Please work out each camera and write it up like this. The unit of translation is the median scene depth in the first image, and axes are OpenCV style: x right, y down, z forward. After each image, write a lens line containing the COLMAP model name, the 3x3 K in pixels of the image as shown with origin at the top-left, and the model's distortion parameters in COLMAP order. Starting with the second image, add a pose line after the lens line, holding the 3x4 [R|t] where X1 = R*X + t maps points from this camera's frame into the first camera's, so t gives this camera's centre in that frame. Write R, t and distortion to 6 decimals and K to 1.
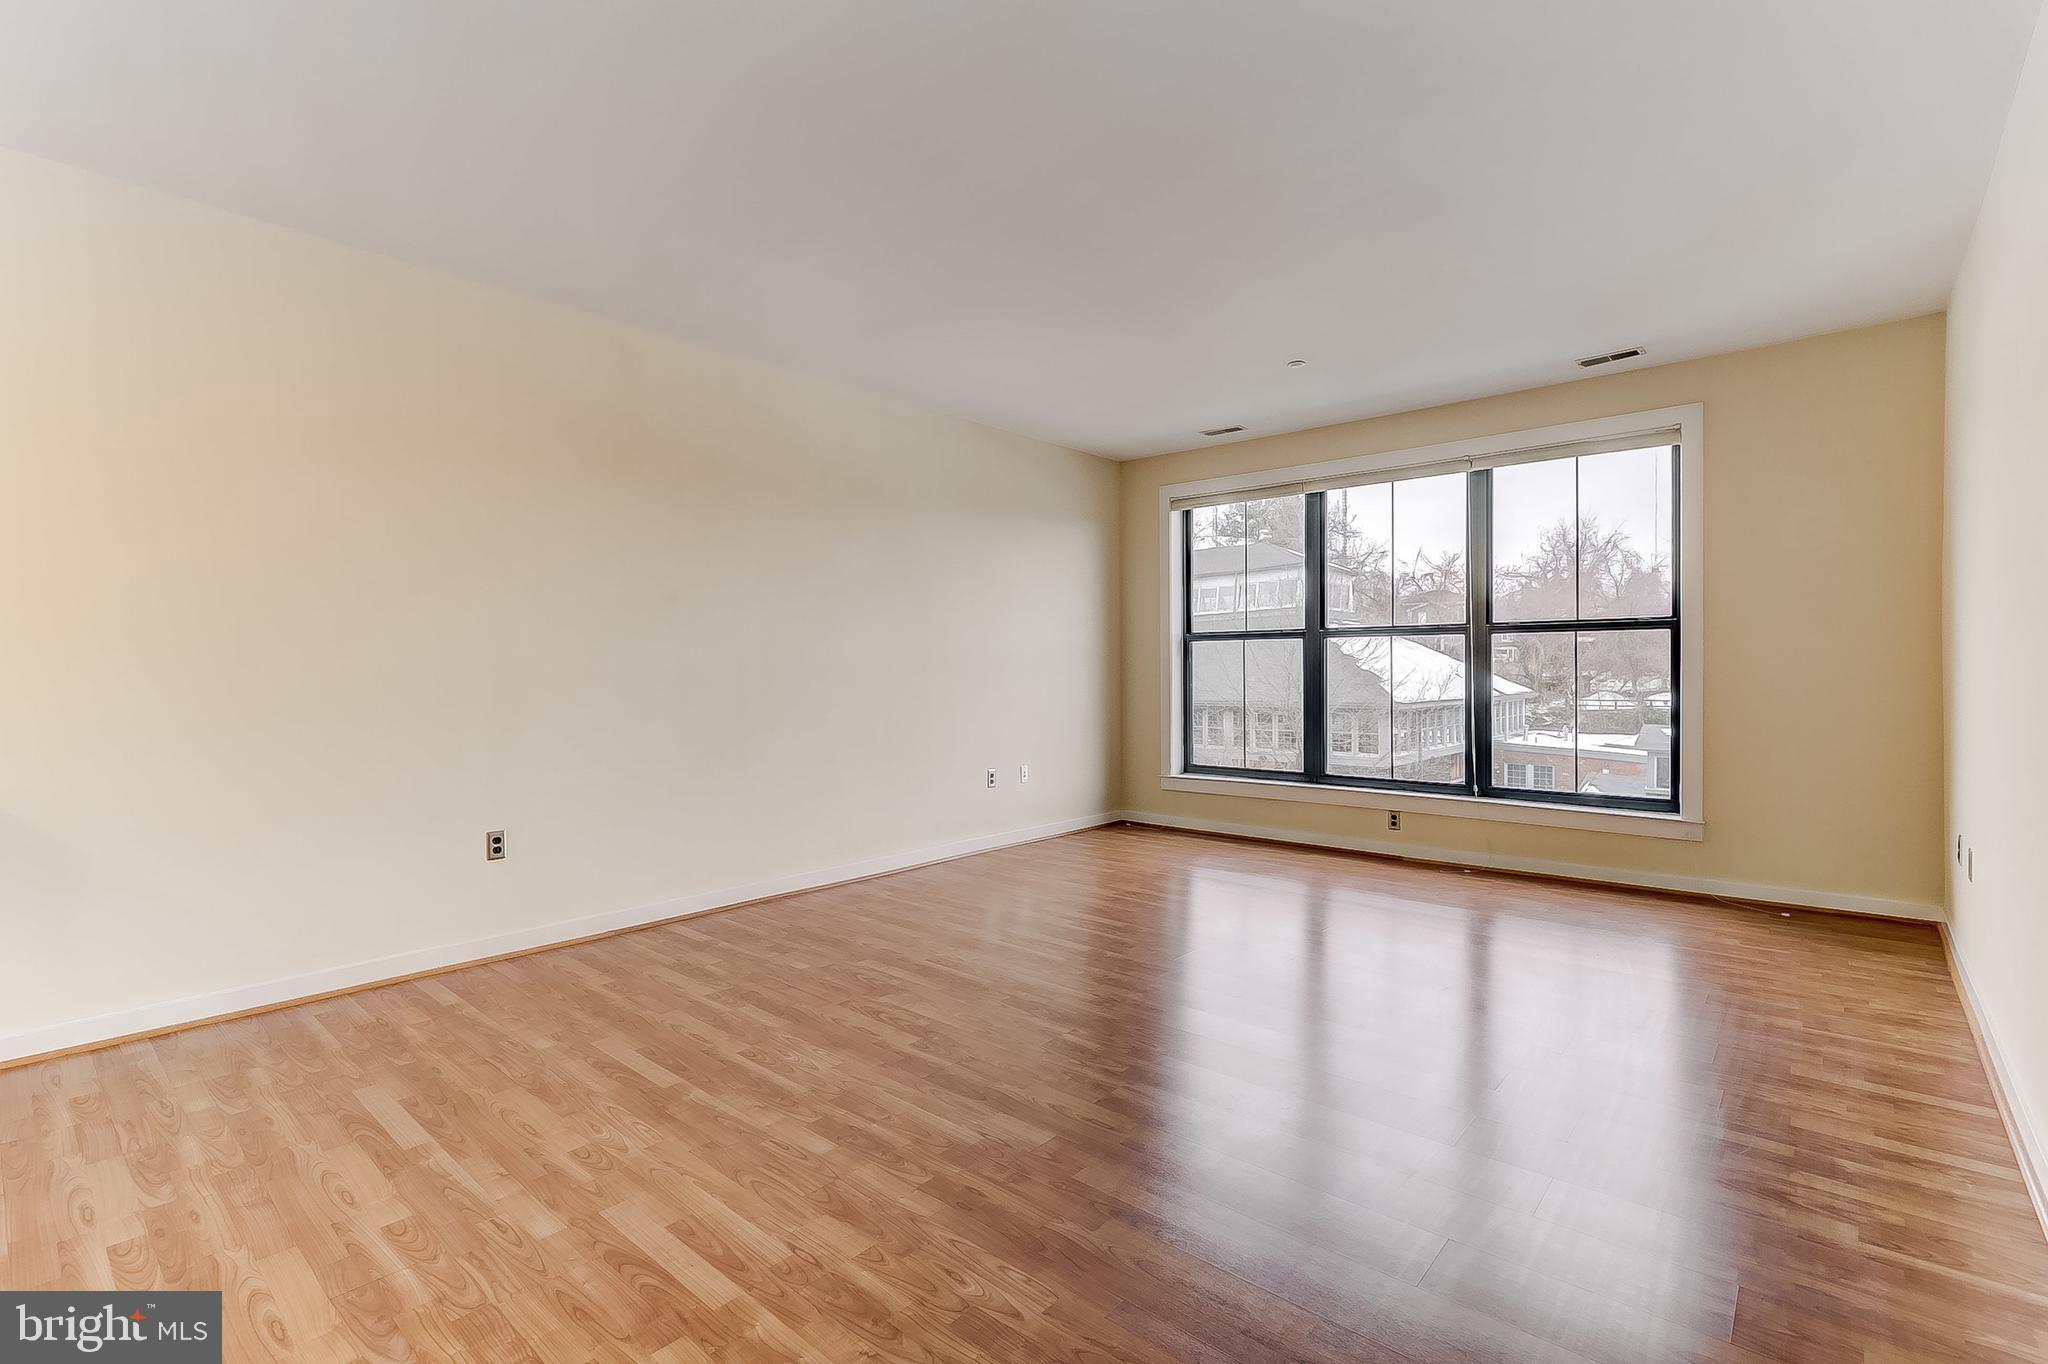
lens RADIAL K [[940.8, 0, 1032.8], [0, 940.8, 669.0], [0, 0, 1]] dist [-0.002571, -0.000334]
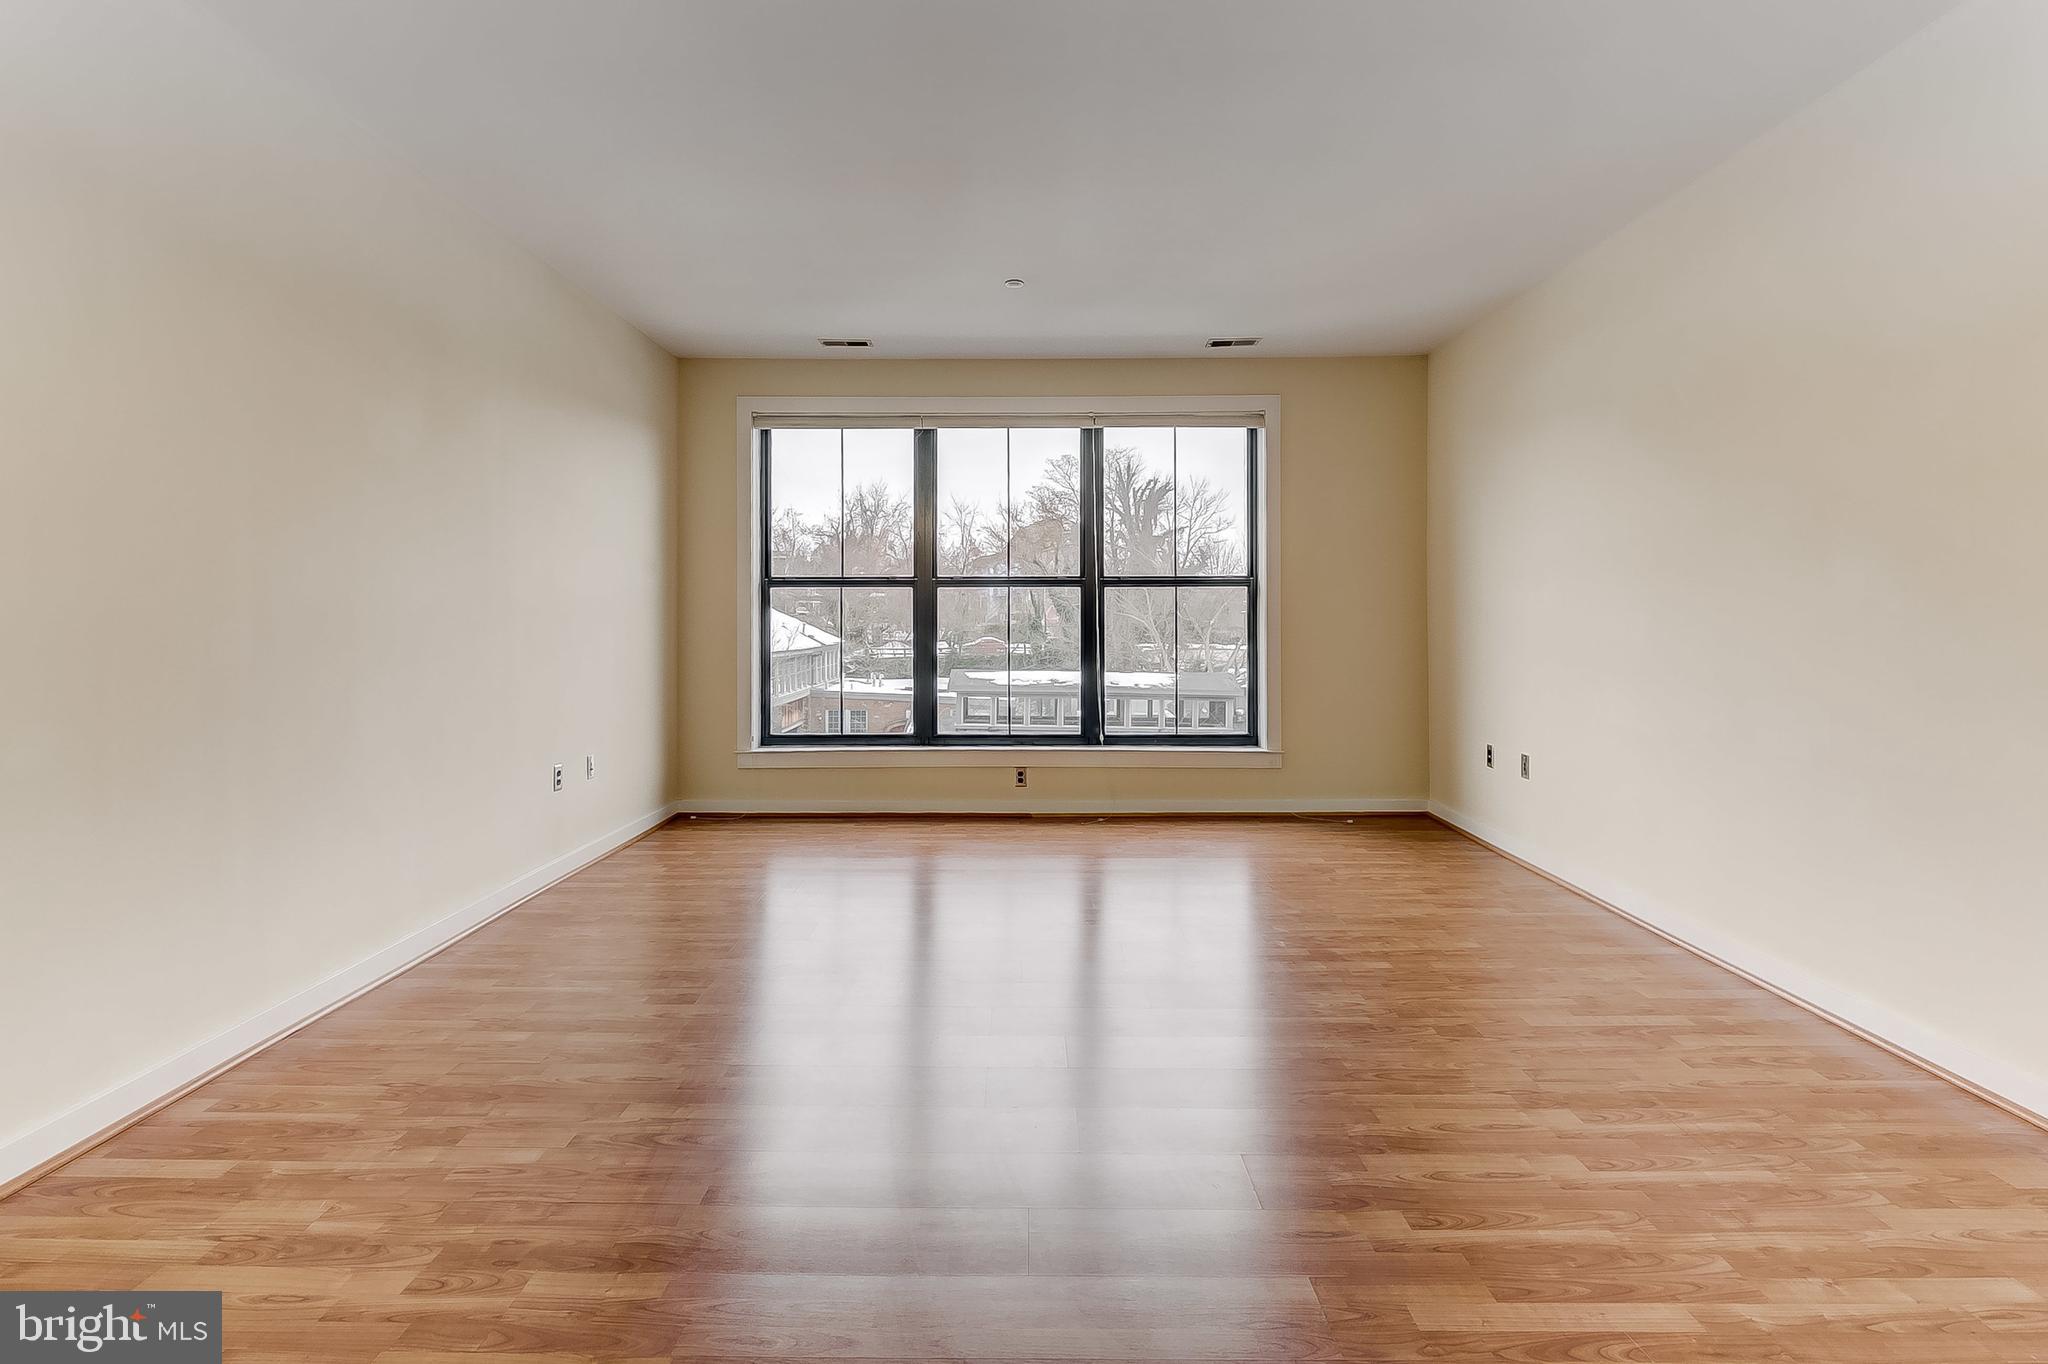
lens RADIAL K [[961.3, 0, 1023.9], [0, 961.3, 608.7], [0, 0, 1]] dist [0.001720, -0.000515]
pose [[0.753844, 0.010361, 0.656972, -0.265151], [-0.002329, 0.999912, -0.013097, 0.000490], [-0.657050, 0.008342, 0.753801, 0.250528]]
